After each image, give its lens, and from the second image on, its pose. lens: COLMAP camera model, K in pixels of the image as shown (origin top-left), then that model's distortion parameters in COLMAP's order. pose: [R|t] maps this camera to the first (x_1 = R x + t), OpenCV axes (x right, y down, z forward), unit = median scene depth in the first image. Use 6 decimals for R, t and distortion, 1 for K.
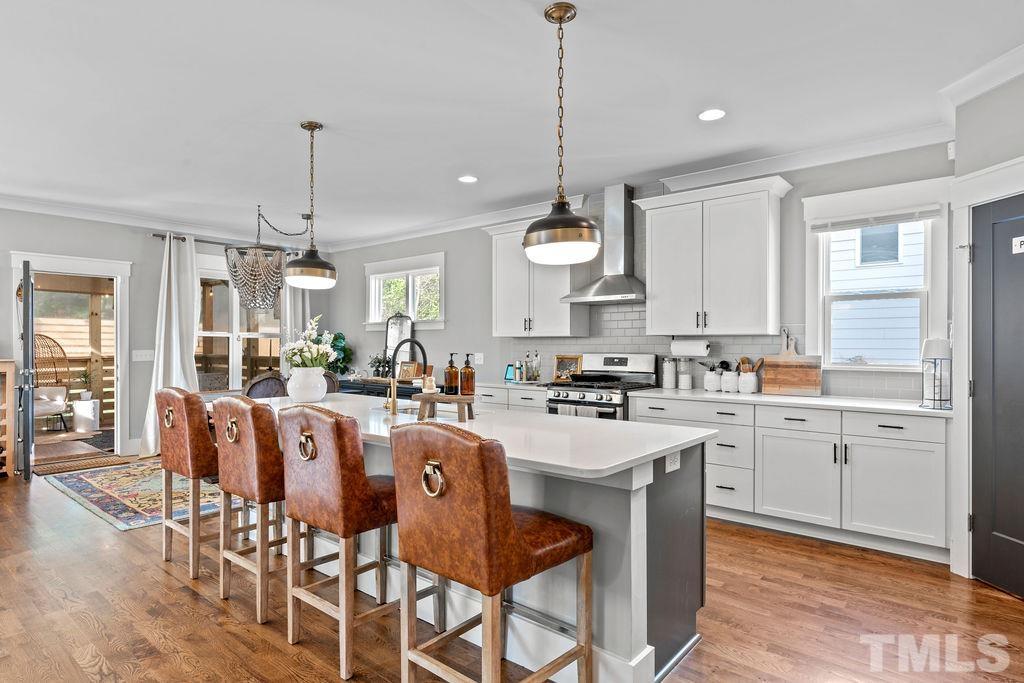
lens RADIAL K [[572.2, 0, 510.9], [0, 572.2, 344.4], [0, 0, 1]] dist [0.000012, 0.000746]
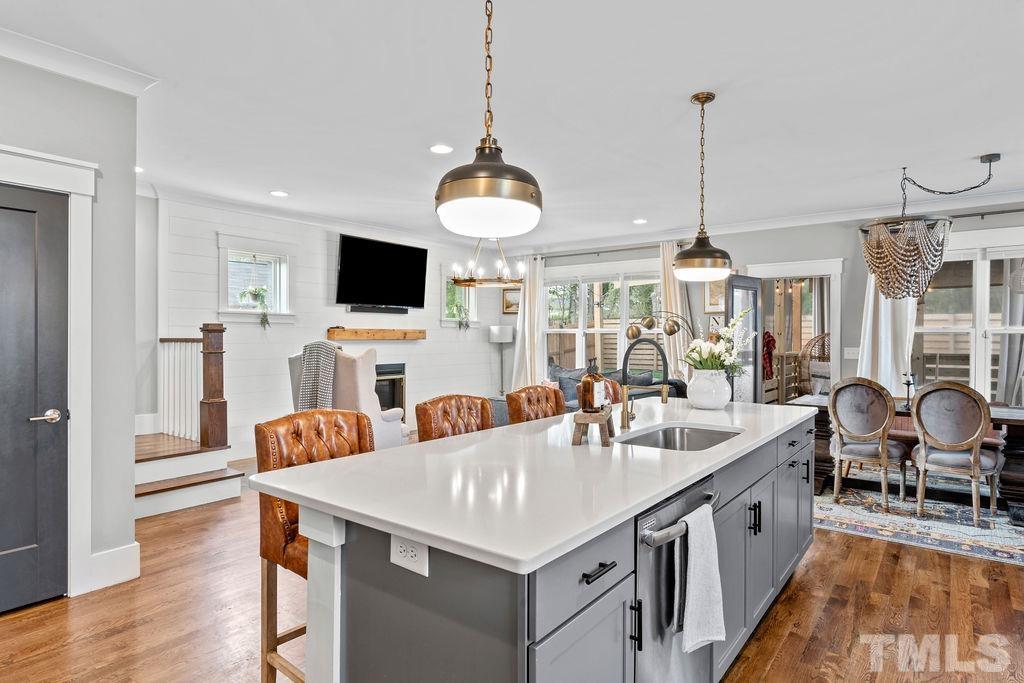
lens RADIAL K [[572.2, 0, 512.4], [0, 572.2, 341.6], [0, 0, 1]] dist [0.000012, 0.000746]
pose [[0.047684, 0.009407, -0.998818, 0.468353], [-0.002721, 0.999953, 0.009288, -0.009331], [0.998859, 0.002275, 0.047708, 0.587613]]
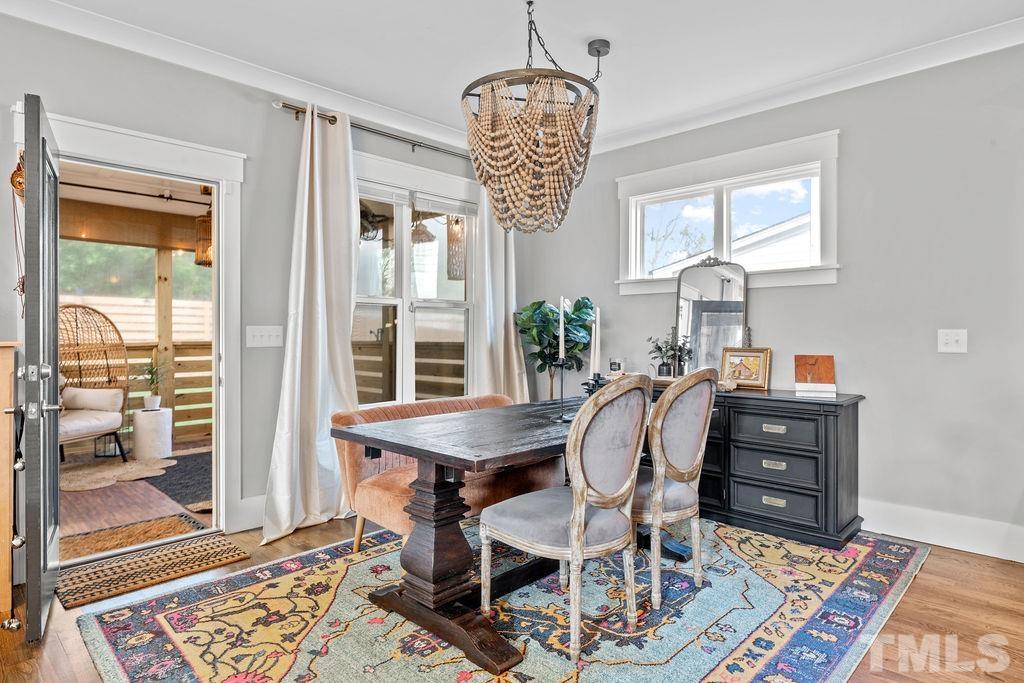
lens RADIAL K [[572.2, 0, 512.5], [0, 572.2, 333.4], [0, 0, 1]] dist [0.000012, 0.000746]
pose [[0.998216, -0.003241, -0.059610, -0.602745], [0.003171, 0.999994, -0.001267, 0.028284], [0.059613, 0.001076, 0.998221, 0.766582]]
